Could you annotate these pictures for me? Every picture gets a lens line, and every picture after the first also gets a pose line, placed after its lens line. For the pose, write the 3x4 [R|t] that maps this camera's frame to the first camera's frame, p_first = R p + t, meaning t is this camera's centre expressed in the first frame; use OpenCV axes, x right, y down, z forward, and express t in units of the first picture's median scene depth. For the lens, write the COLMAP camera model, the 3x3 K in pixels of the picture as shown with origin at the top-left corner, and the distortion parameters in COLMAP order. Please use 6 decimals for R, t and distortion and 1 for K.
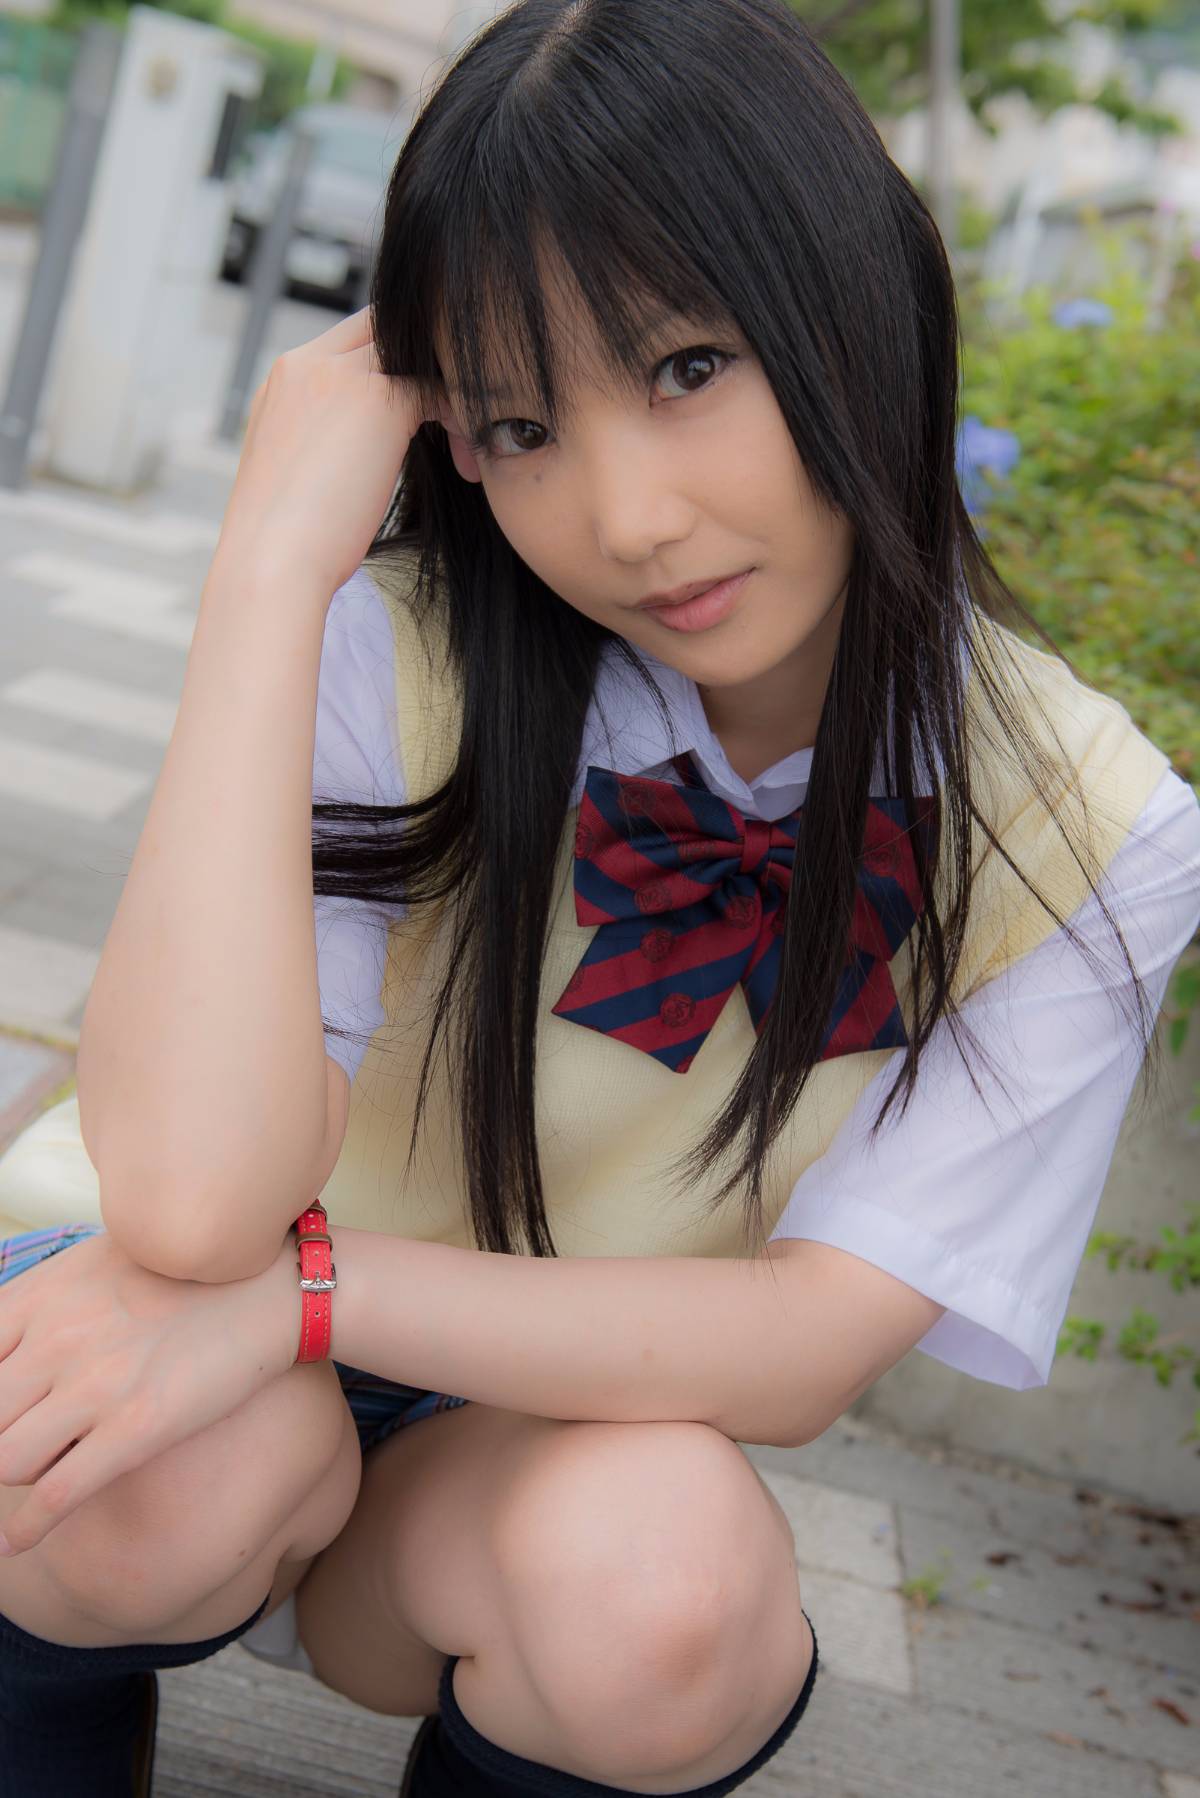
lens RADIAL K [[2520.2, 0, 583.0], [0, 2520.2, 899.1], [0, 0, 1]] dist [-0.007972, 0.000000]
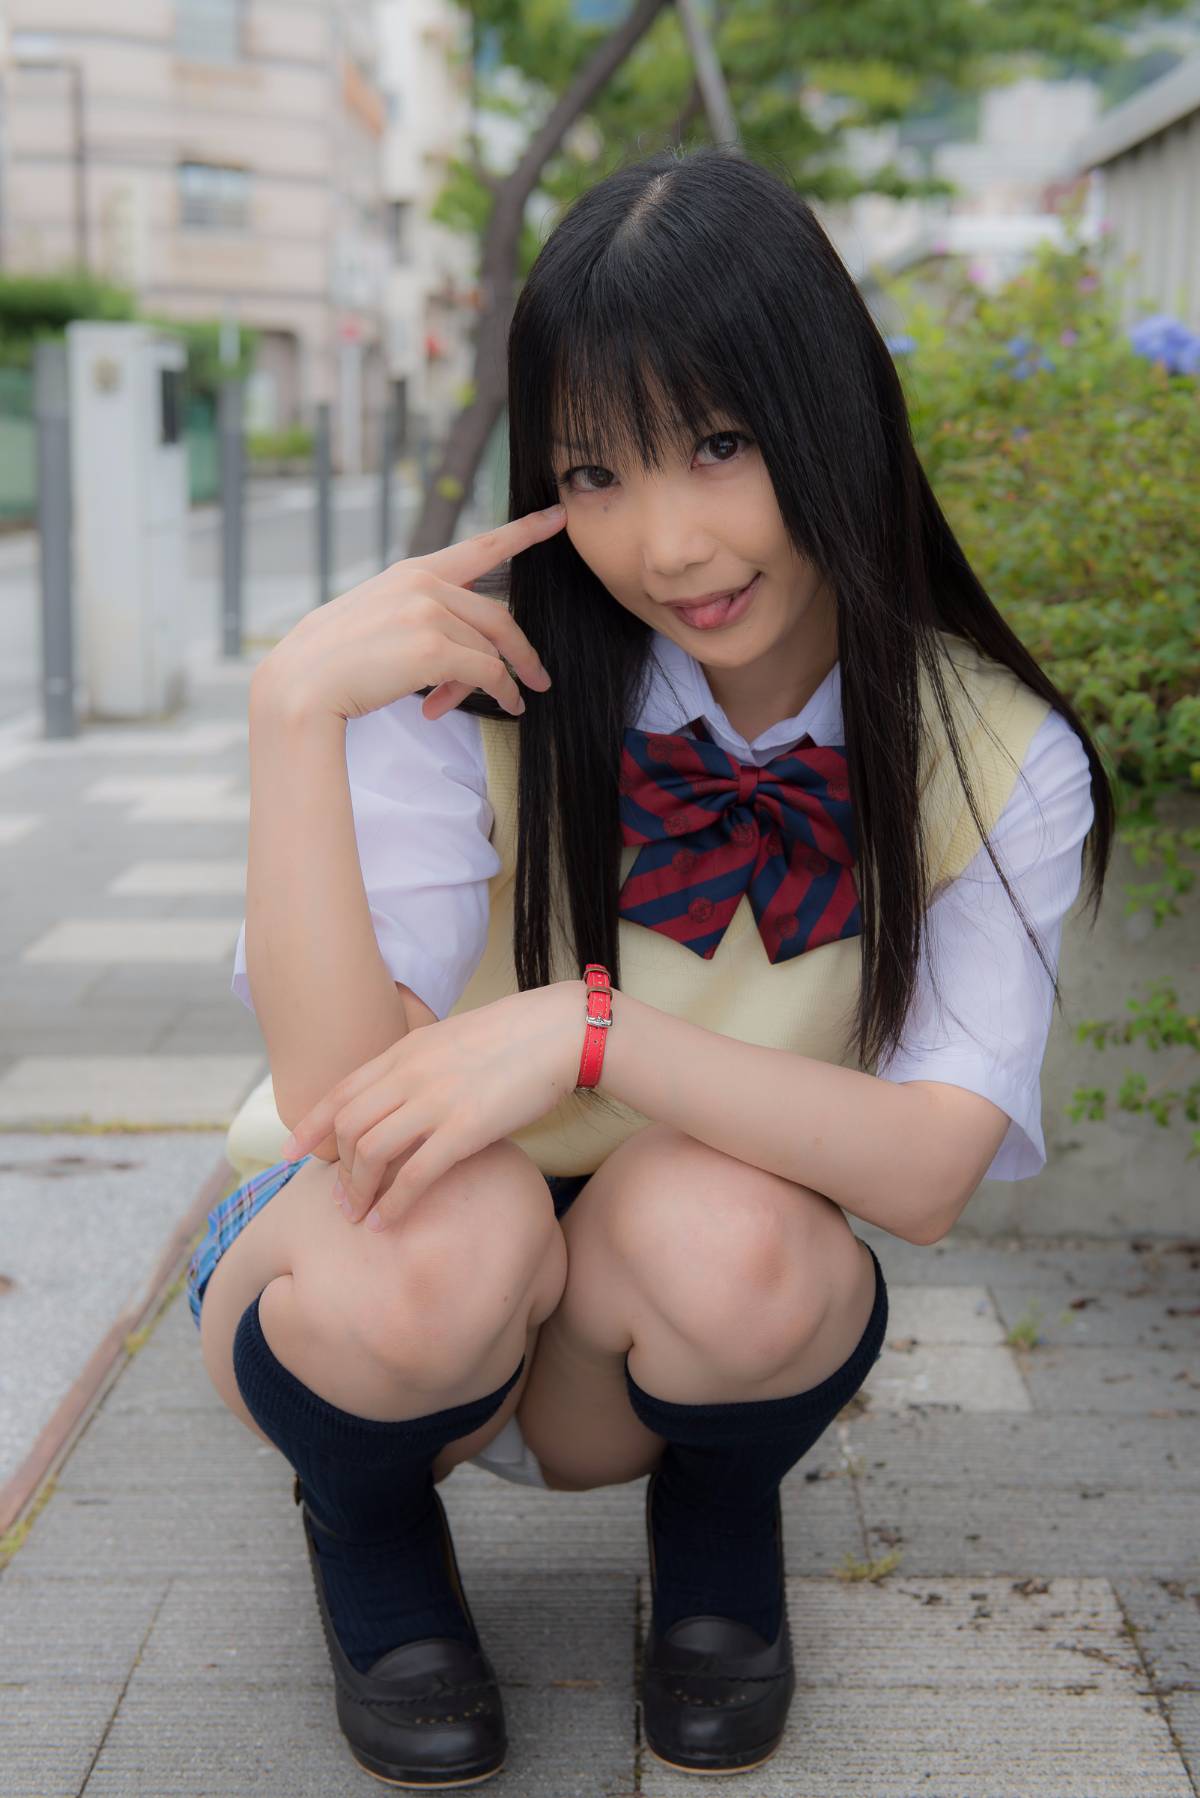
lens RADIAL K [[2593.3, 0, 613.6], [0, 2593.3, 893.7], [0, 0, 1]] dist [0.009331, 0.000000]
pose [[0.965261, -0.261273, 0.002722, -0.006090], [0.260424, 0.961171, -0.091264, 0.127689], [0.021229, 0.088802, 0.995823, -0.291505]]
